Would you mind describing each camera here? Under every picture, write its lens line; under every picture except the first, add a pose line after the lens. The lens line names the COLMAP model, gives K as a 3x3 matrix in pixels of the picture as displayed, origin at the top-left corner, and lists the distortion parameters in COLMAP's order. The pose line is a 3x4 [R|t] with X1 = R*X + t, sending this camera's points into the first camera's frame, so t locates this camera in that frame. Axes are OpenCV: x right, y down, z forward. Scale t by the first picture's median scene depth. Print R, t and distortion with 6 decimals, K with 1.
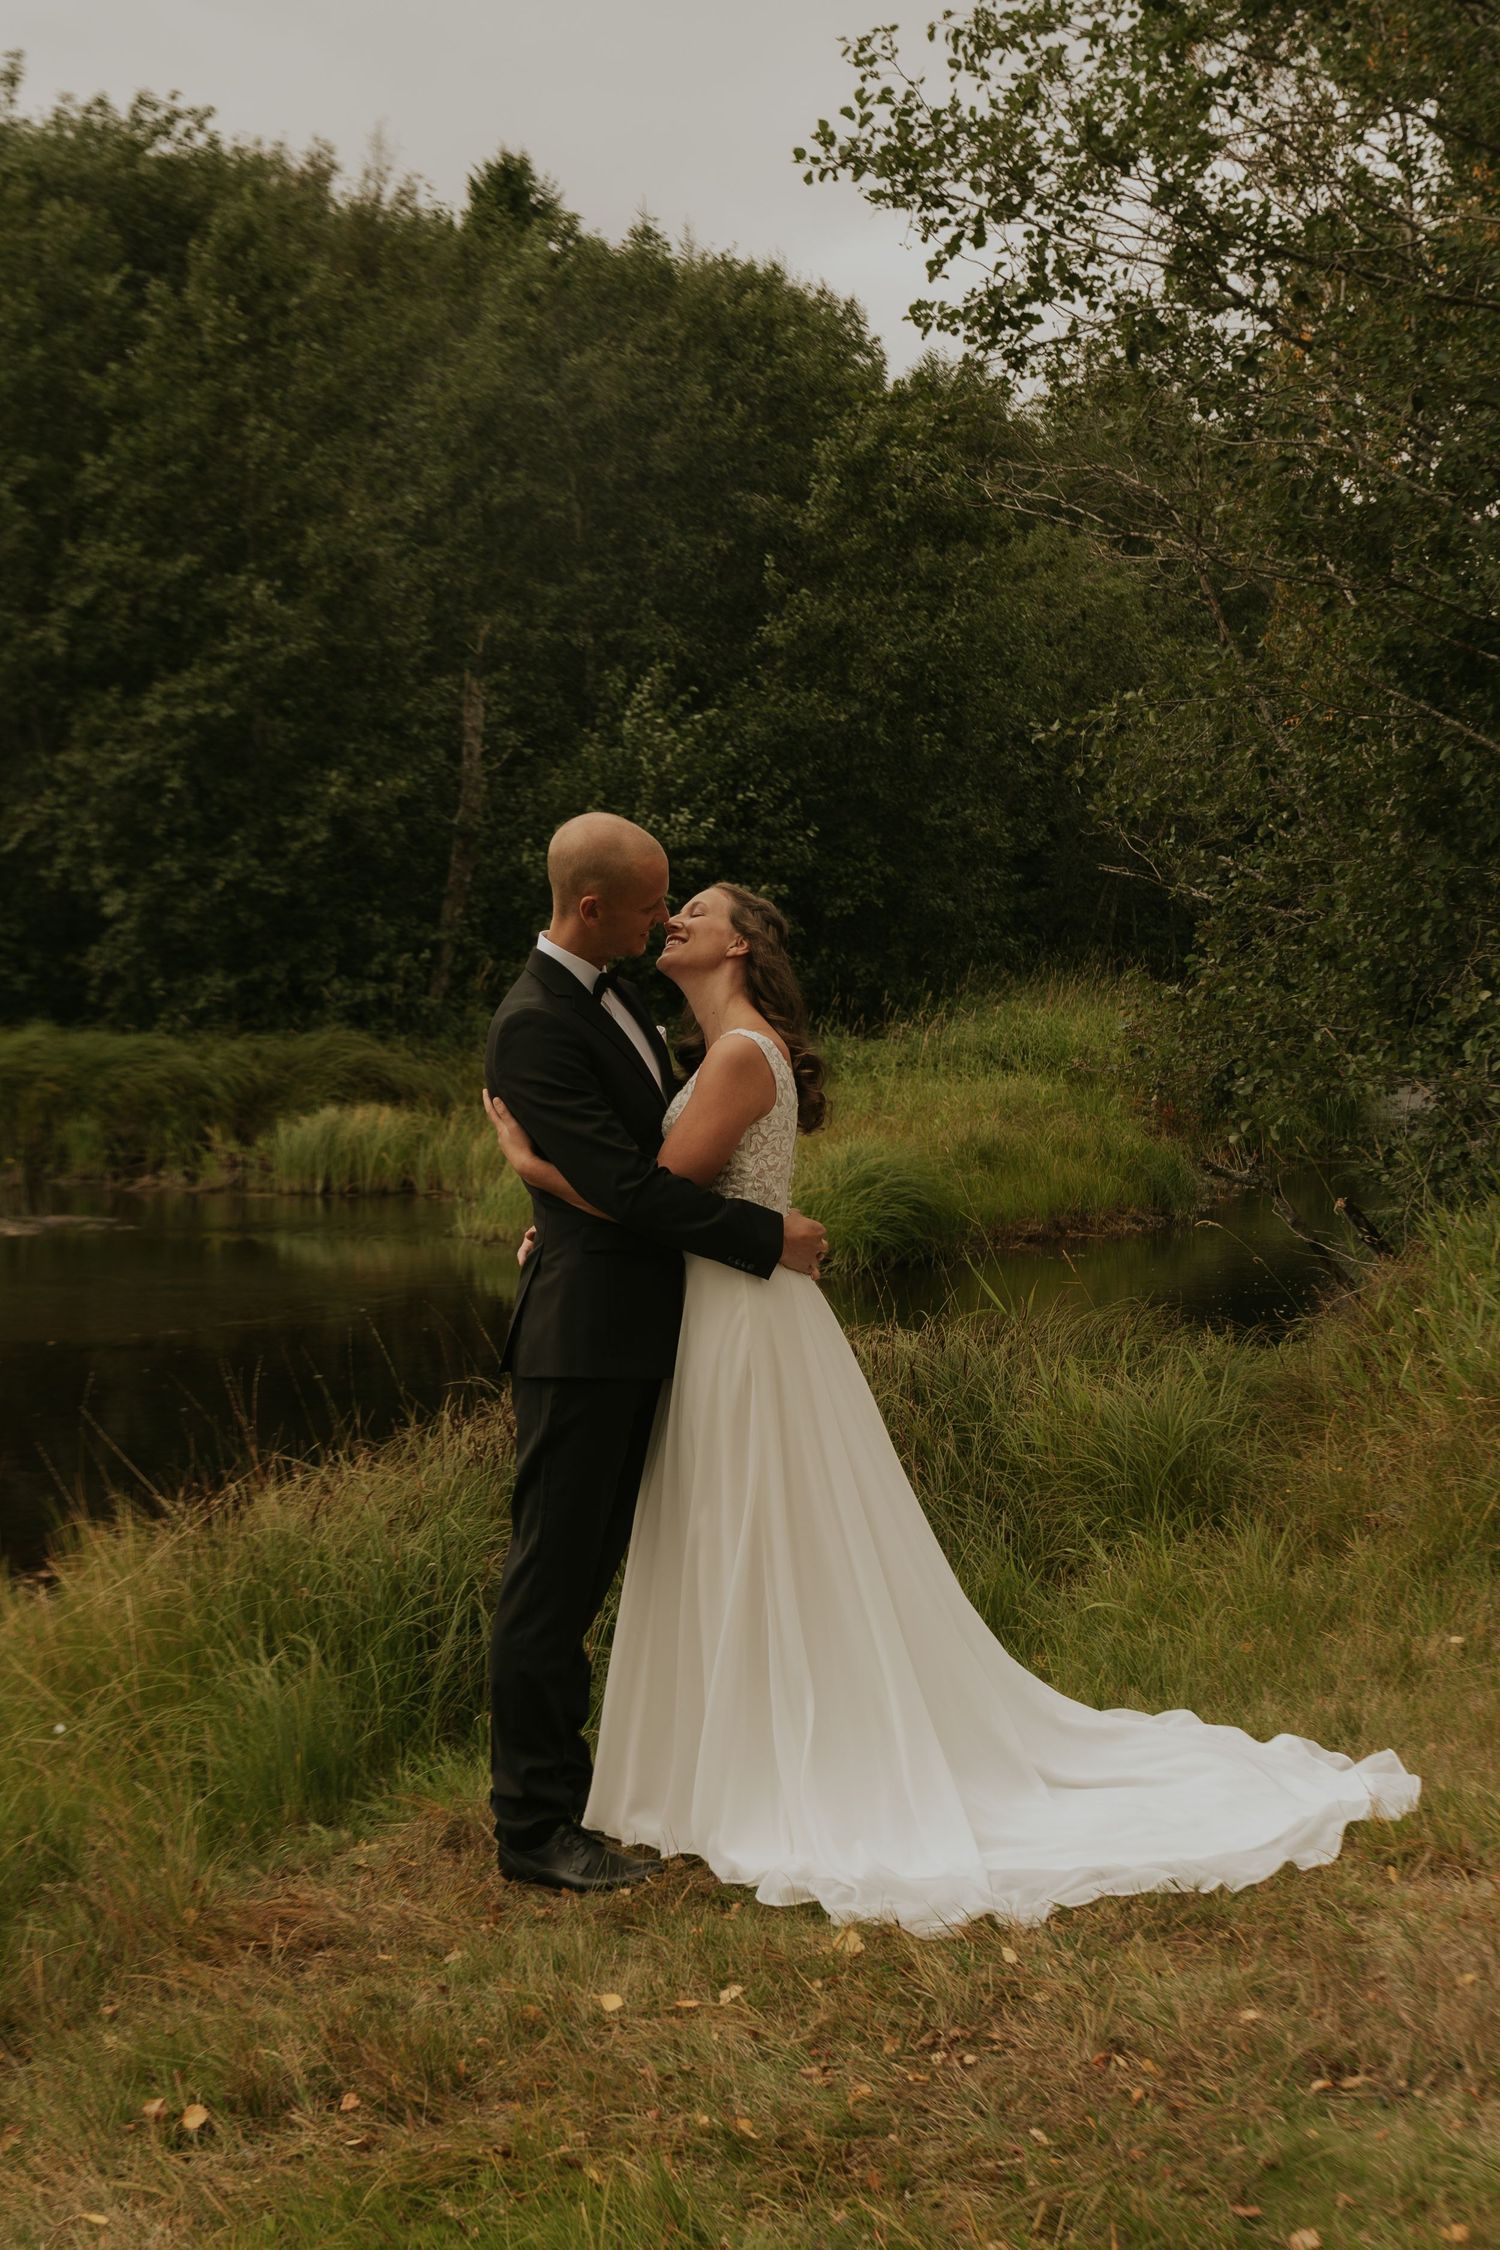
lens RADIAL K [[3466.1, 0, 746.4], [0, 3466.1, 1229.9], [0, 0, 1]] dist [-0.013843, -0.273441]
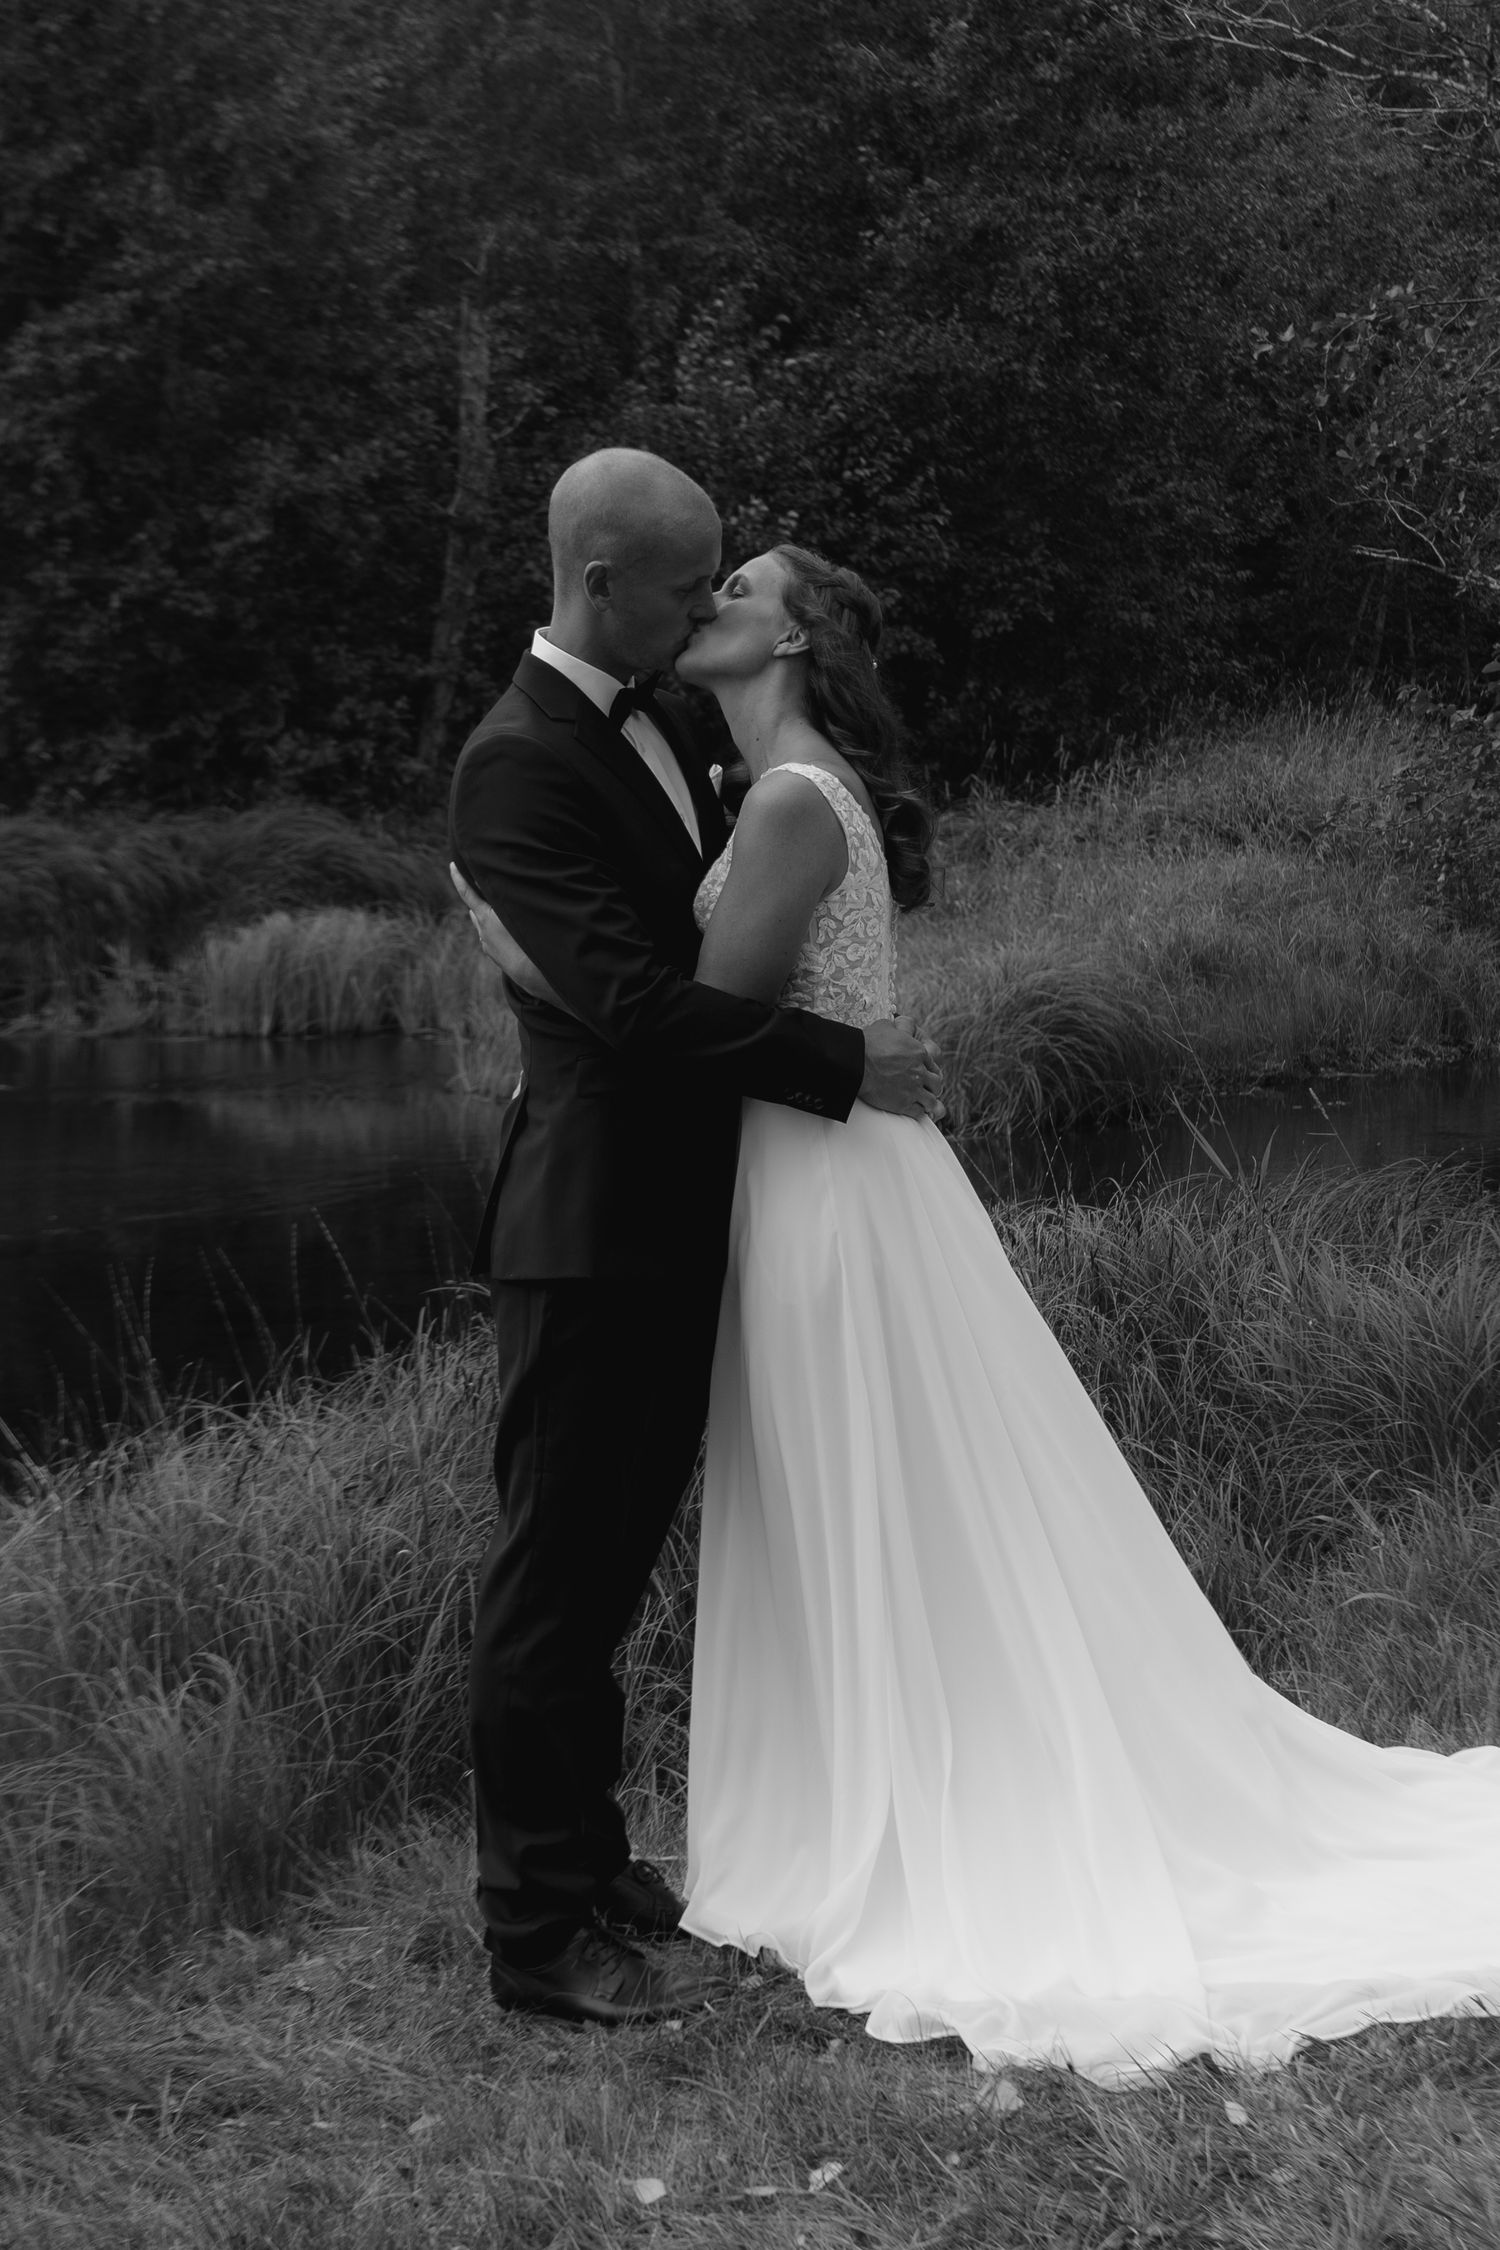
lens RADIAL K [[4825.4, 0, 788.9], [0, 4825.4, 1121.0], [0, 0, 1]] dist [-0.022011, -0.077299]
pose [[0.999691, -0.016442, -0.018653, 0.005226], [0.016581, 0.999836, 0.007270, 0.003927], [0.018531, -0.007577, 0.999800, 0.031767]]
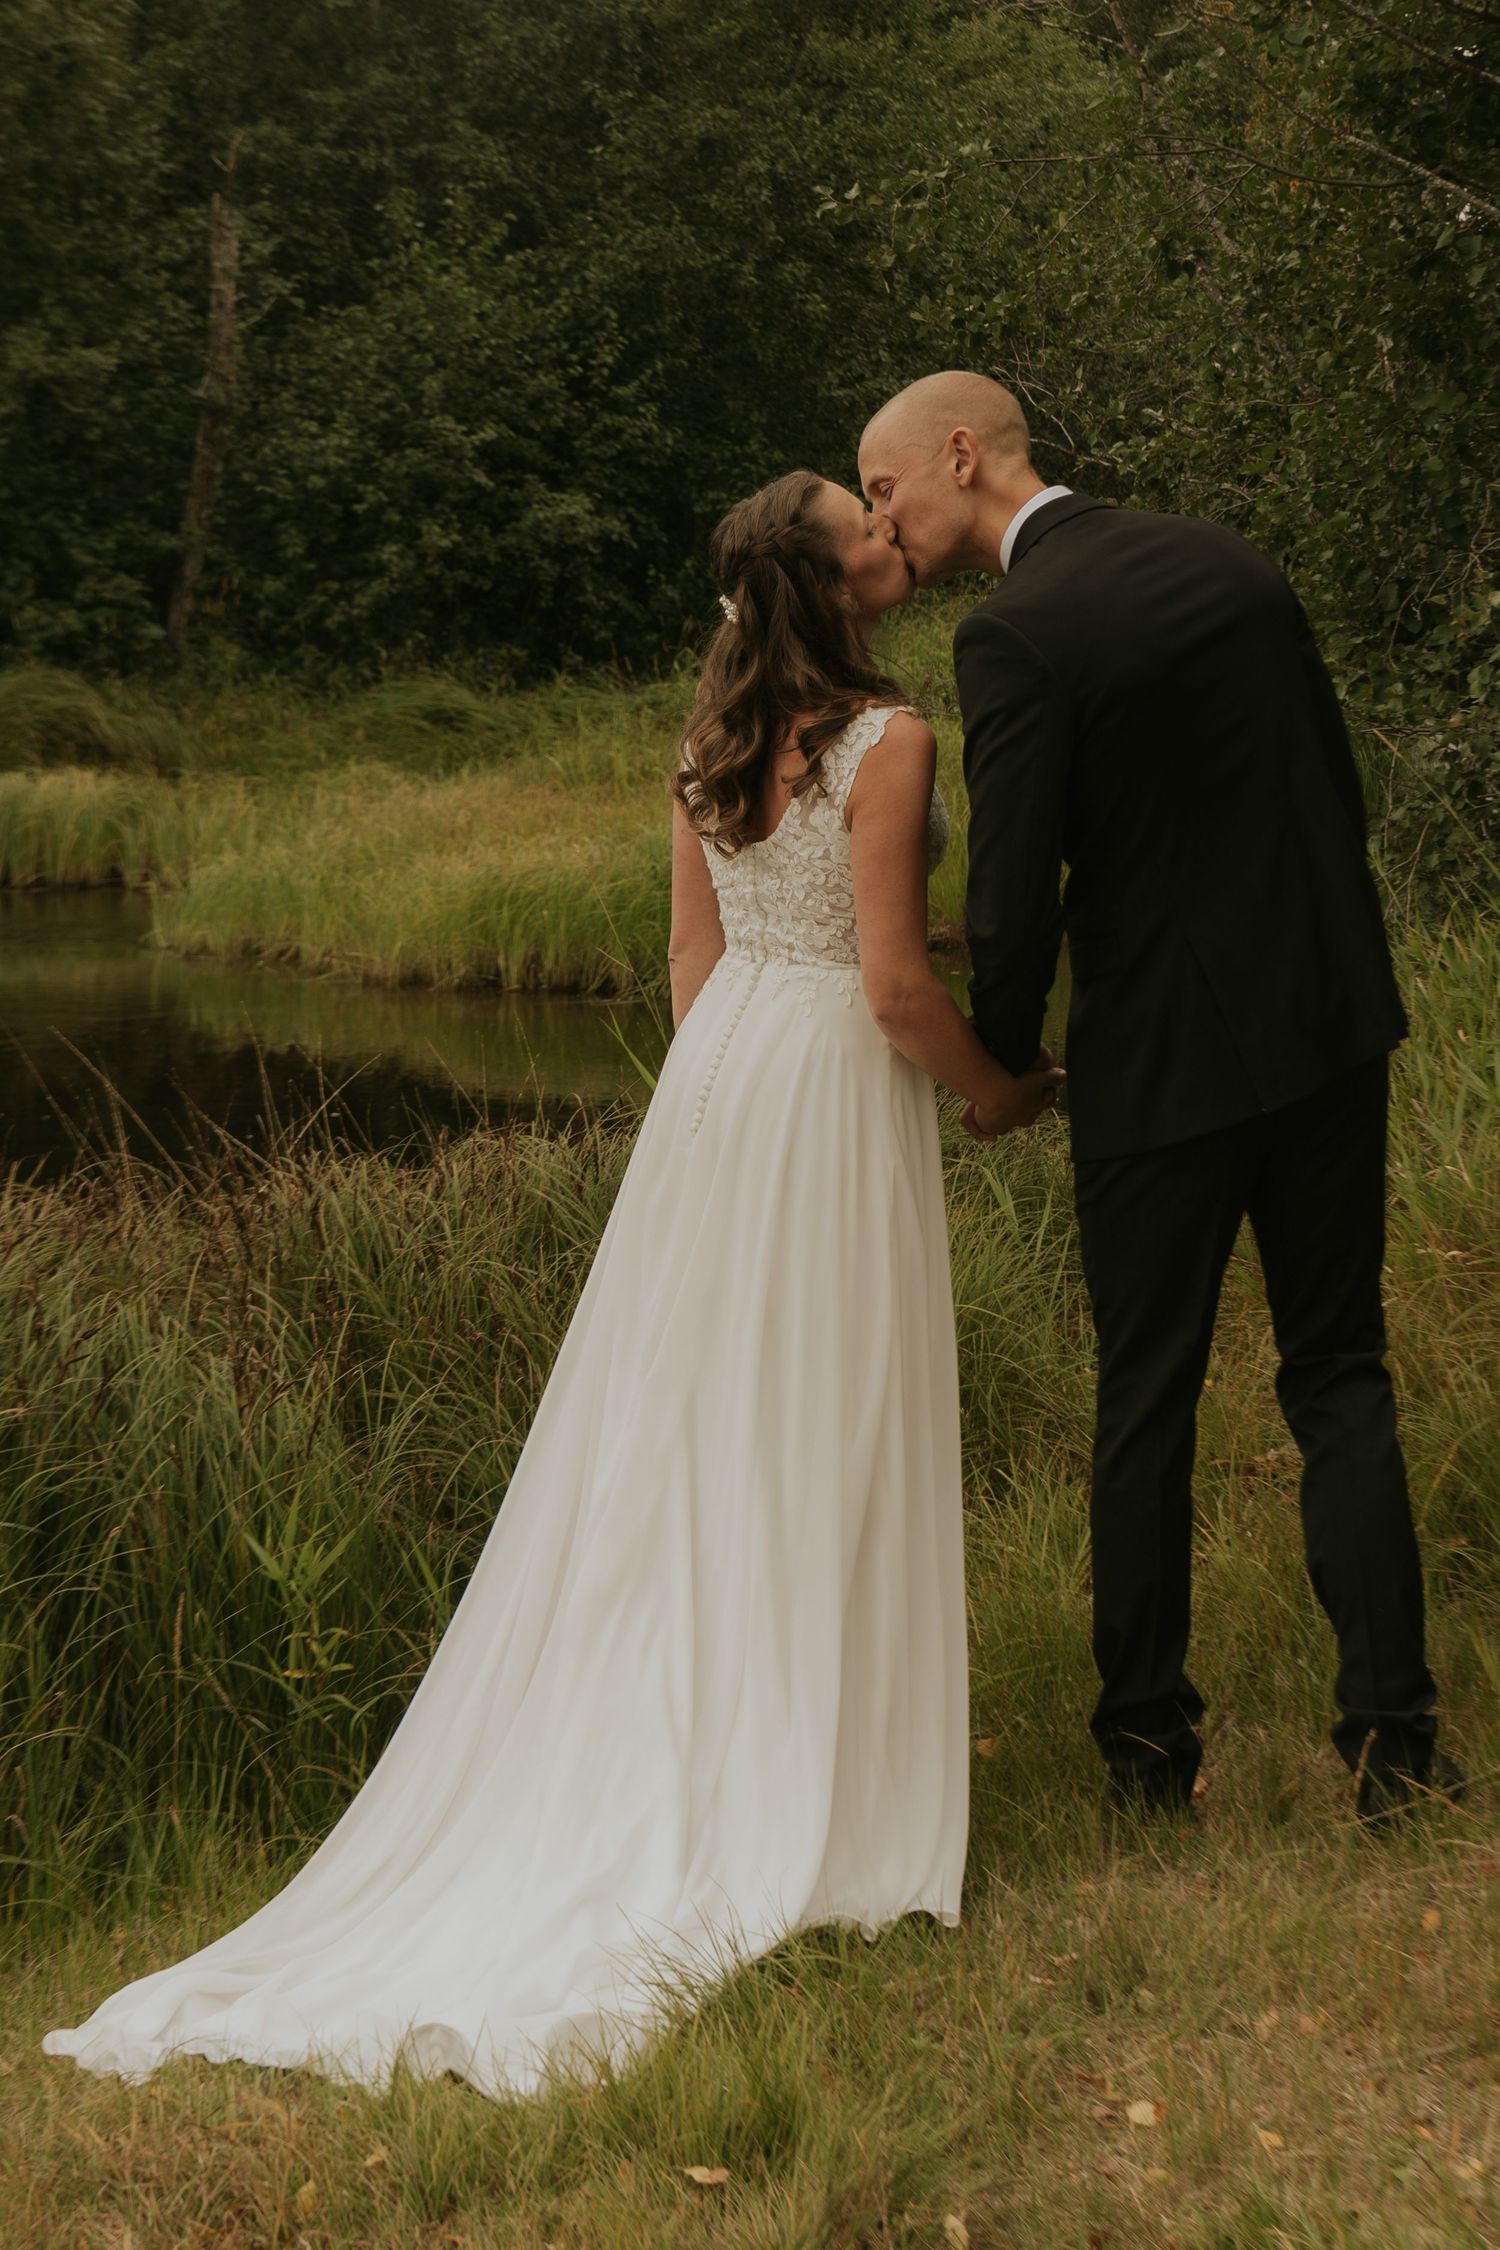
lens RADIAL K [[4156.7, 0, 750.7], [0, 4156.7, 913.9], [0, 0, 1]] dist [-0.086904, -0.209302]
pose [[0.999955, -0.005795, 0.007476, 0.083085], [0.005789, 0.999983, 0.000749, -0.011777], [-0.007480, -0.000705, 0.999972, 0.271796]]
